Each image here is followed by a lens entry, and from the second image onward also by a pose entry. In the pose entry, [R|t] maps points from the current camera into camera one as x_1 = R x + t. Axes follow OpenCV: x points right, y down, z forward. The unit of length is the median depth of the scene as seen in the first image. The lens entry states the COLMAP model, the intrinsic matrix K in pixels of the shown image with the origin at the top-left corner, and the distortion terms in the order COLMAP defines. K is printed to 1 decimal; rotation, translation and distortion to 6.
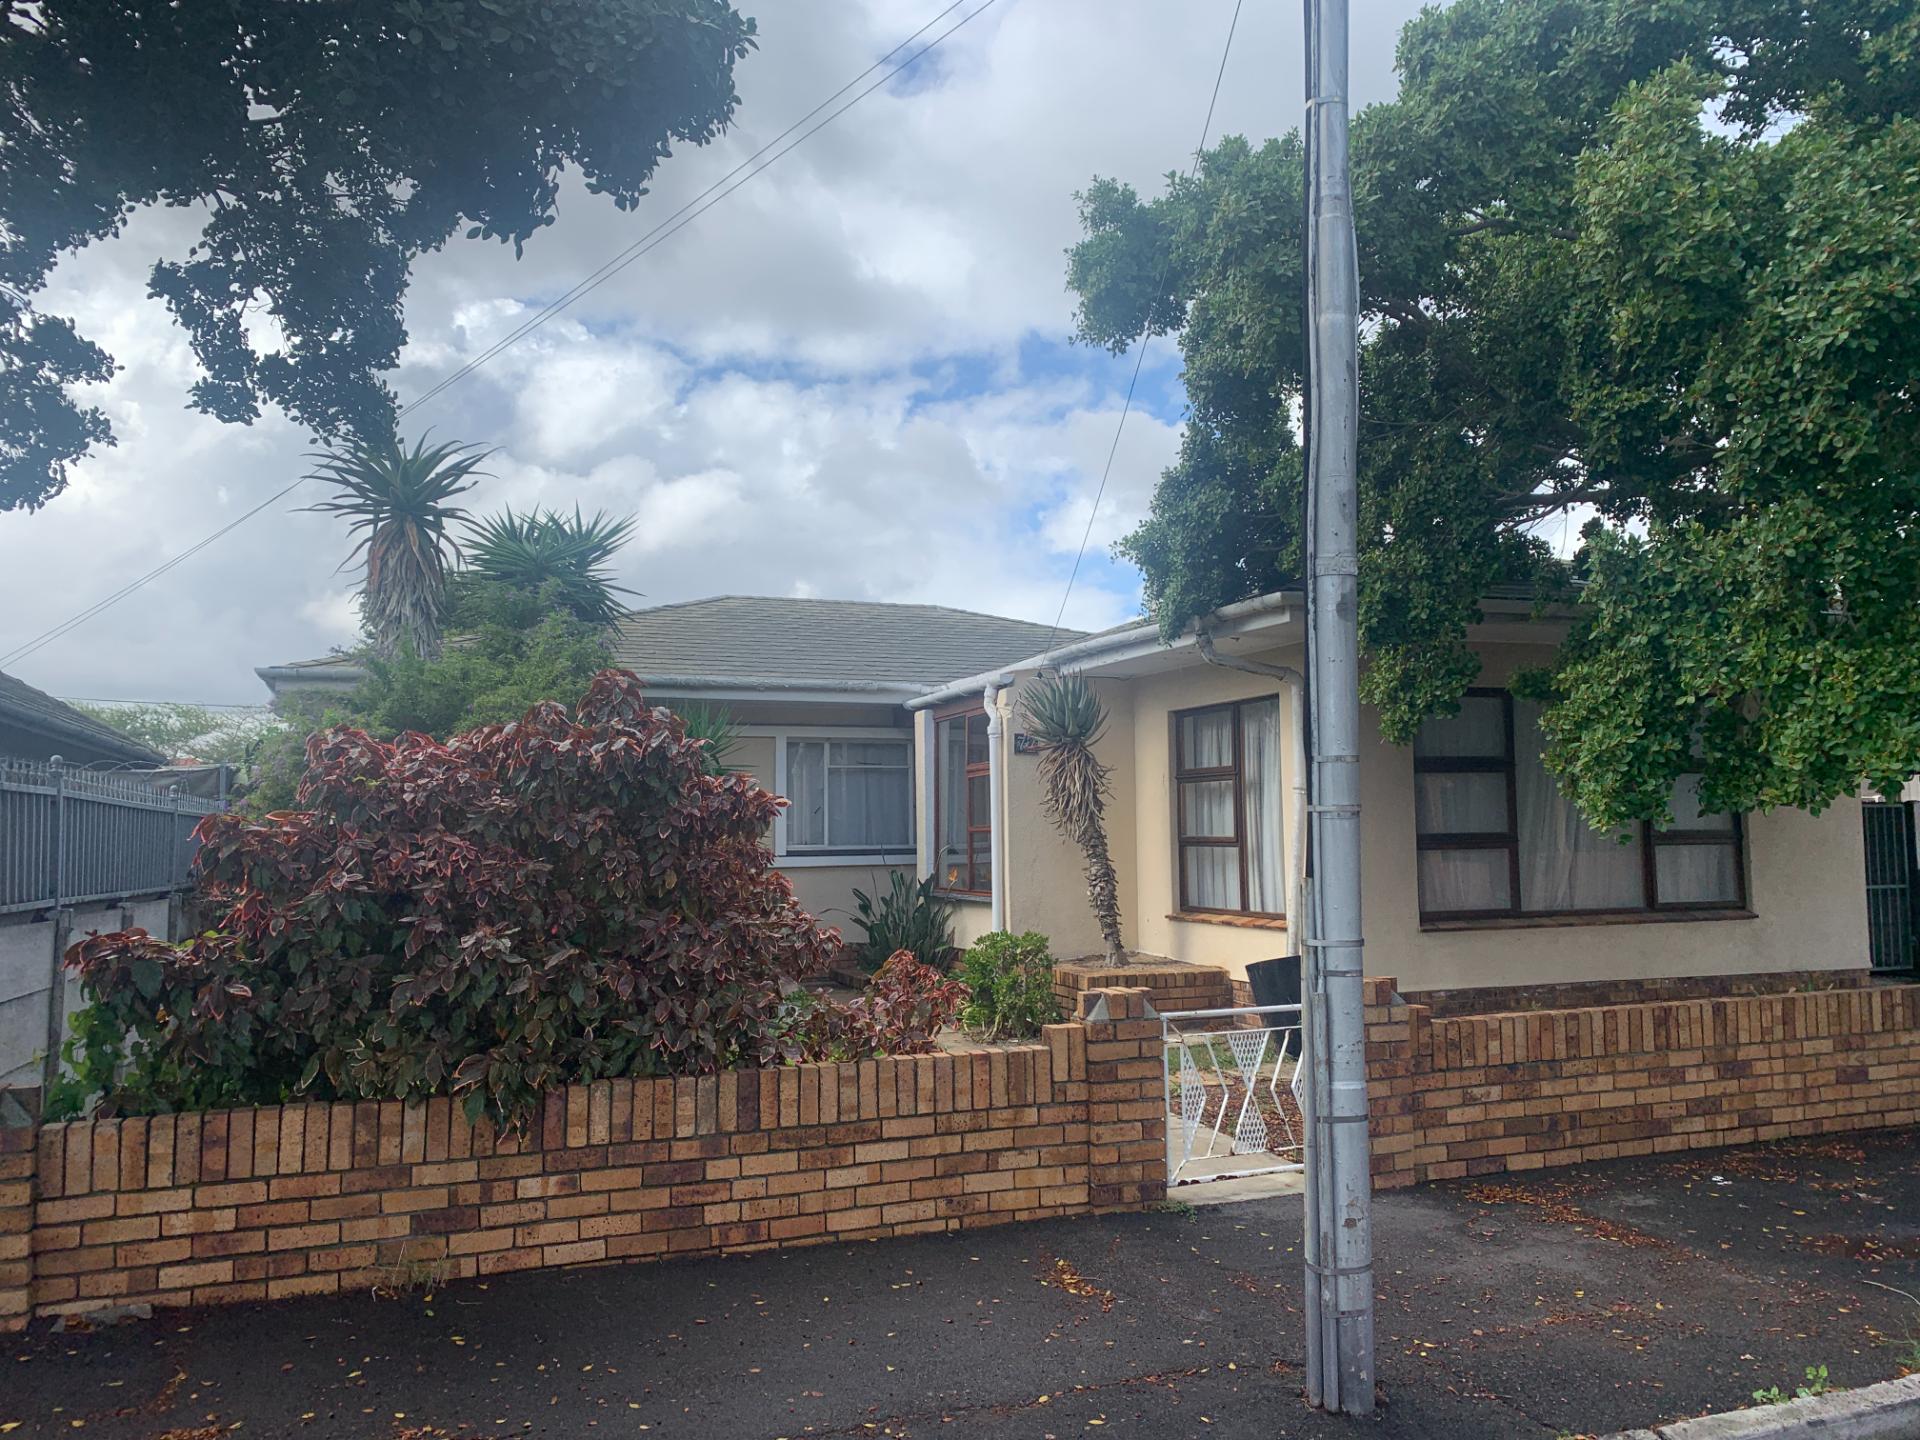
lens RADIAL K [[1465.3, 0, 946.9], [0, 1465.3, 717.2], [0, 0, 1]] dist [0.046963, -0.051130]
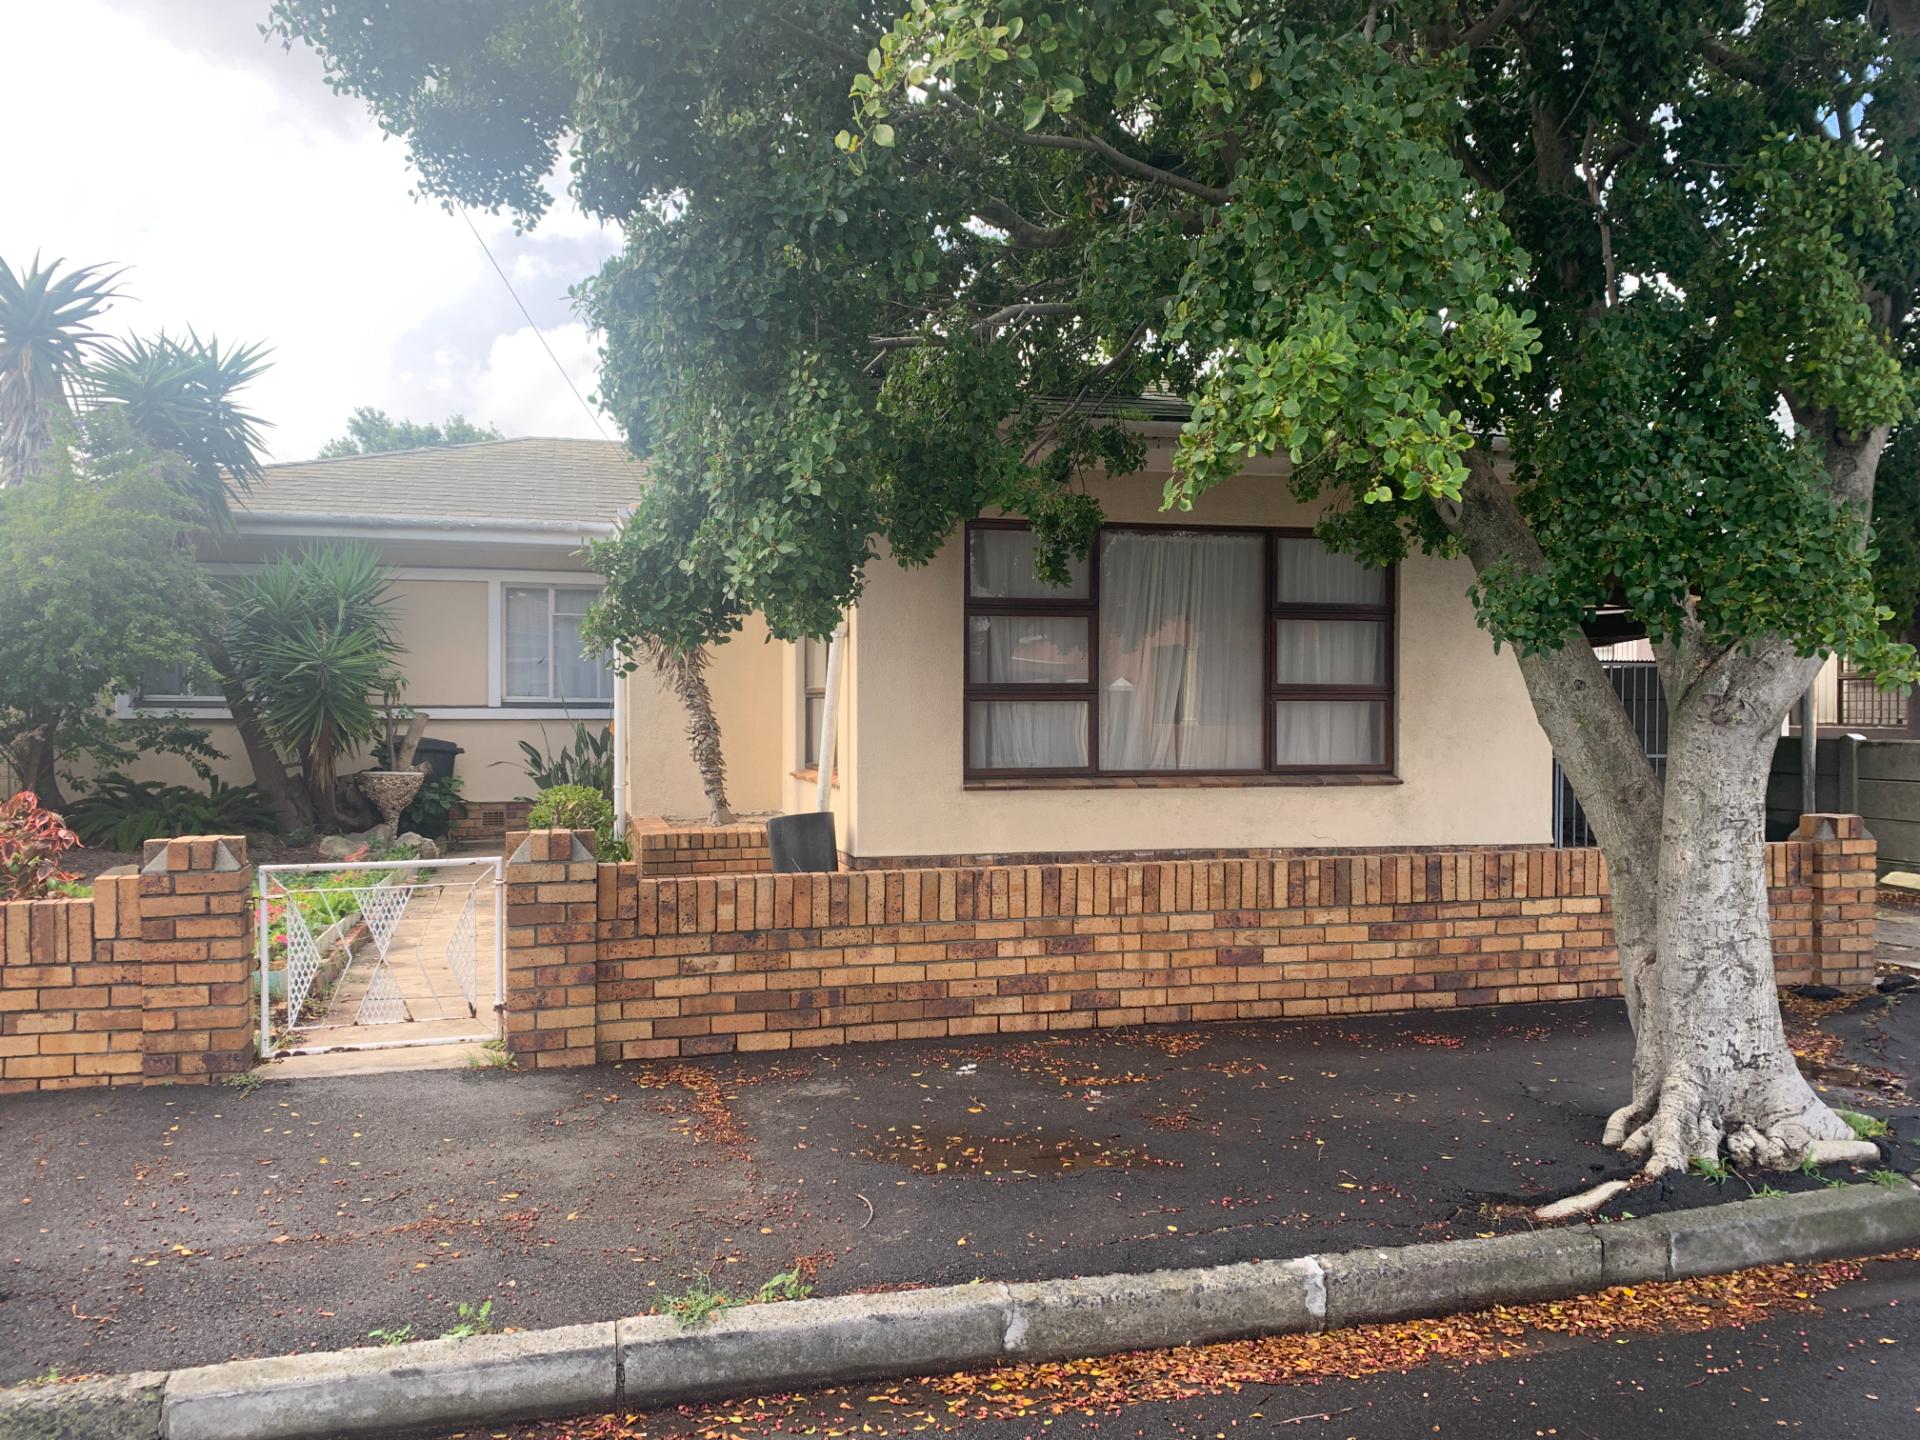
lens RADIAL K [[1465.3, 0, 943.5], [0, 1465.3, 707.9], [0, 0, 1]] dist [0.046963, -0.051130]
pose [[0.995455, 0.014144, -0.094174, 0.541599], [-0.006381, 0.996593, 0.082224, 0.029077], [0.095016, -0.081249, 0.992155, 0.150504]]
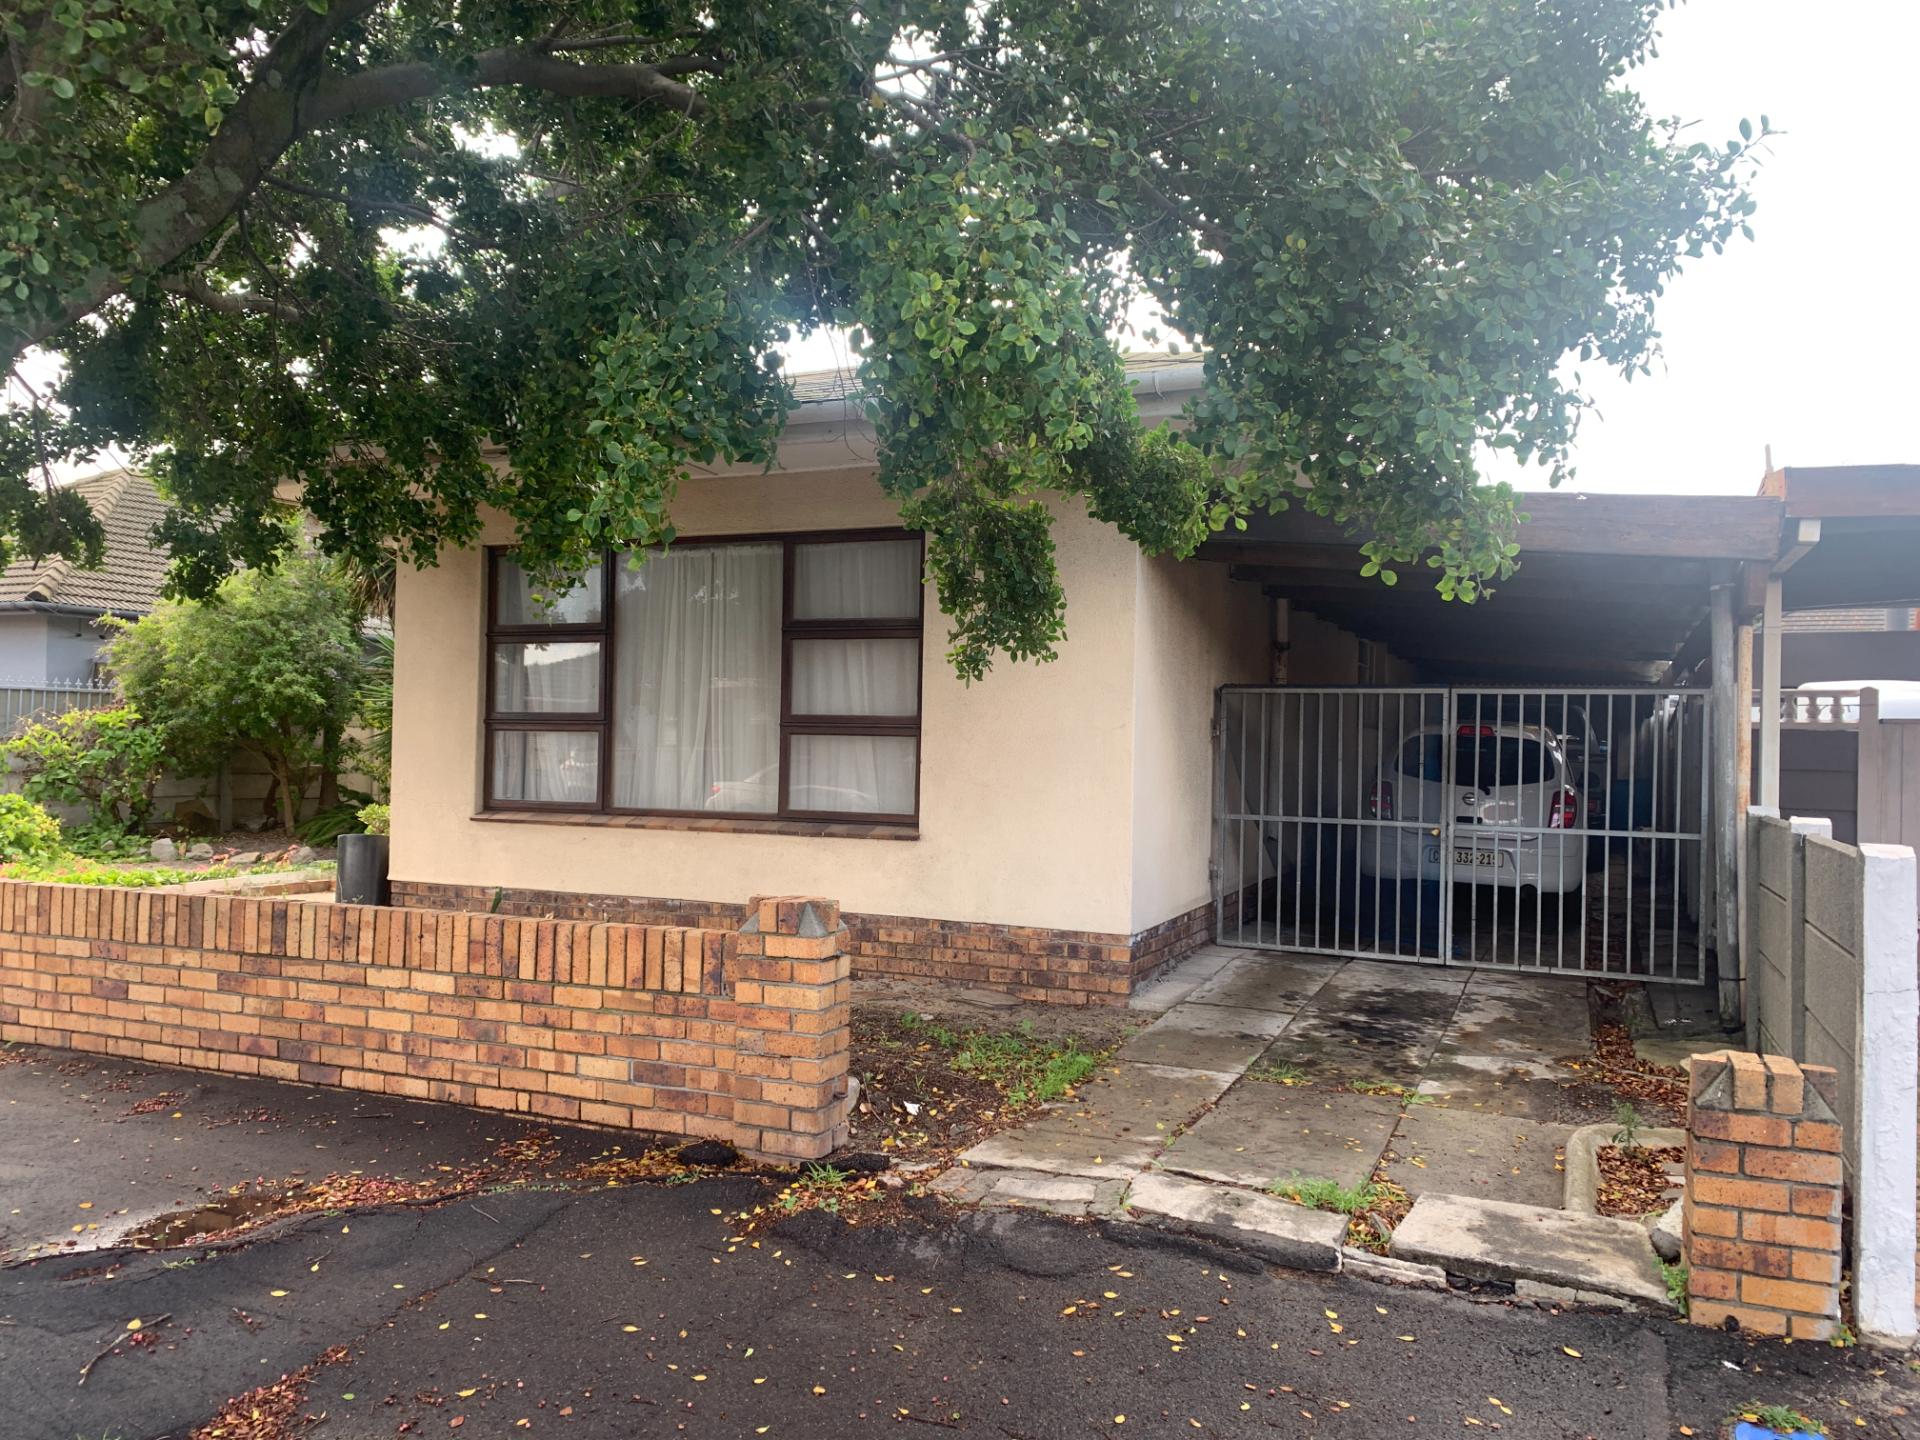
lens RADIAL K [[1465.3, 0, 955.6], [0, 1465.3, 701.0], [0, 0, 1]] dist [0.046963, -0.051130]
pose [[0.706716, 0.003533, -0.707488, 1.606579], [0.030586, 0.998900, 0.035540, 0.067999], [0.706836, -0.046756, 0.705831, 0.790986]]
